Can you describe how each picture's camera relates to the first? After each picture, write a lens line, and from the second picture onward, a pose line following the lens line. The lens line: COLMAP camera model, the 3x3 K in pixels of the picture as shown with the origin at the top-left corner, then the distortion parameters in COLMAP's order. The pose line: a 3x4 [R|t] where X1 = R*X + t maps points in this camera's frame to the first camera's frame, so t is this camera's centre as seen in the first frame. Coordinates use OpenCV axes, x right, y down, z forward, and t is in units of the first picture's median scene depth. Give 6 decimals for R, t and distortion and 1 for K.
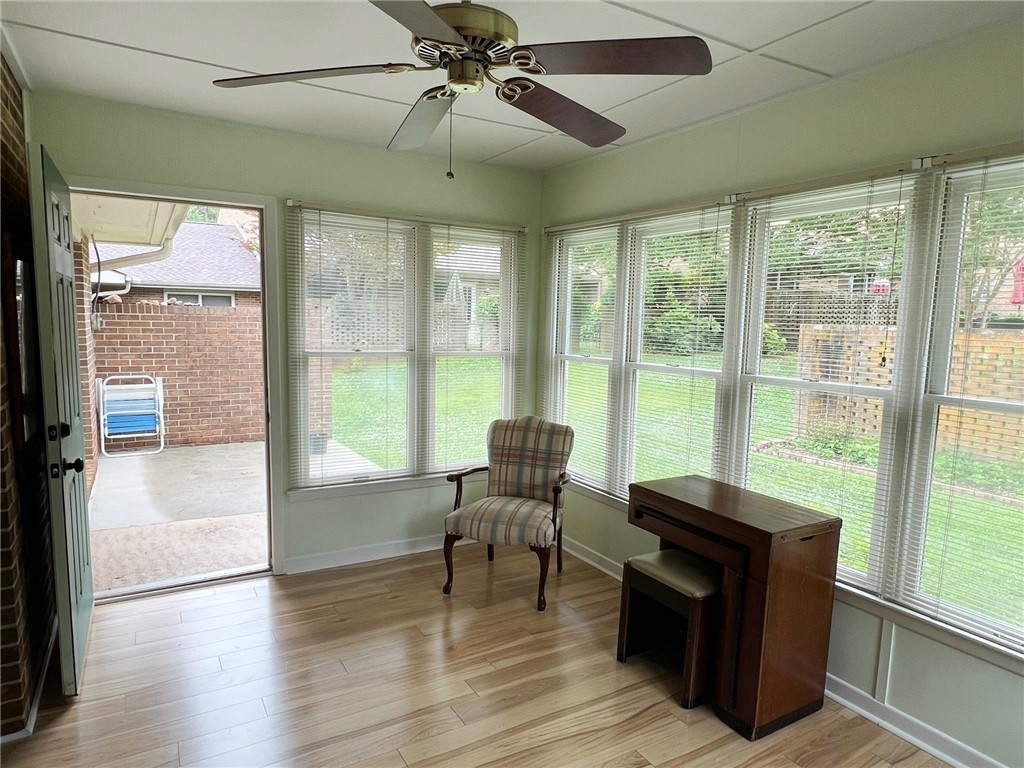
lens RADIAL K [[607.7, 0, 515.3], [0, 607.7, 386.8], [0, 0, 1]] dist [-0.005647, 0.000078]
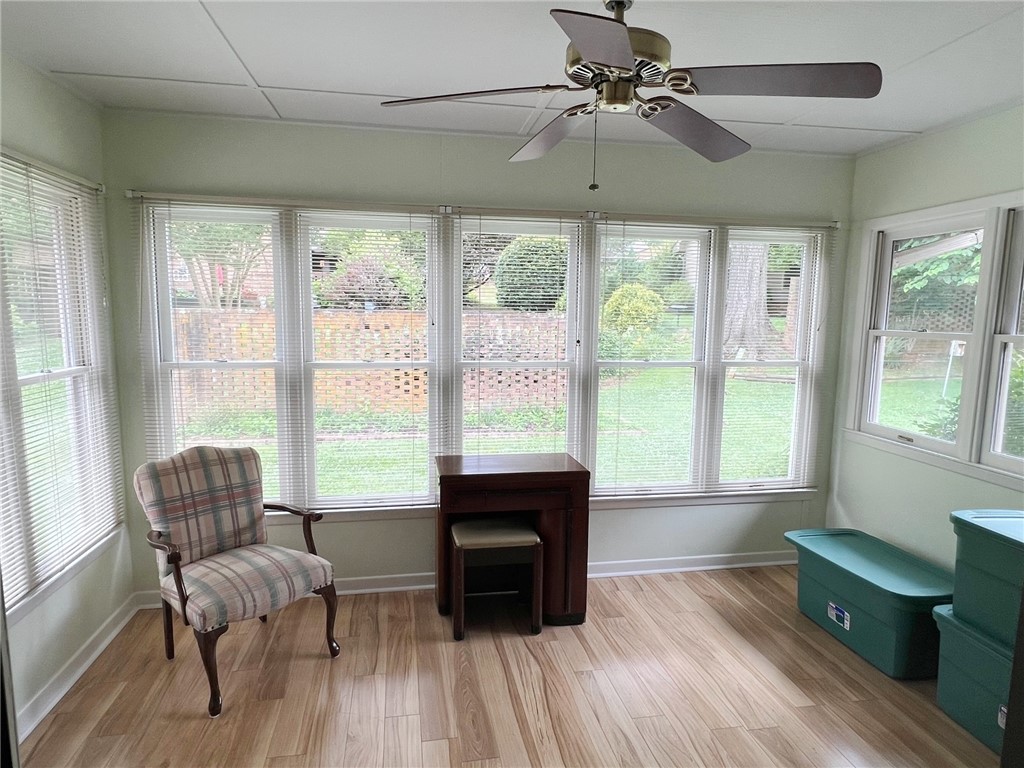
lens RADIAL K [[607.7, 0, 511.6], [0, 607.7, 386.6], [0, 0, 1]] dist [-0.005647, 0.000078]
pose [[0.383302, -0.138662, 0.913155, -0.526464], [0.103812, 0.988870, 0.106584, -0.069264], [-0.917771, 0.053943, 0.393430, 0.352378]]
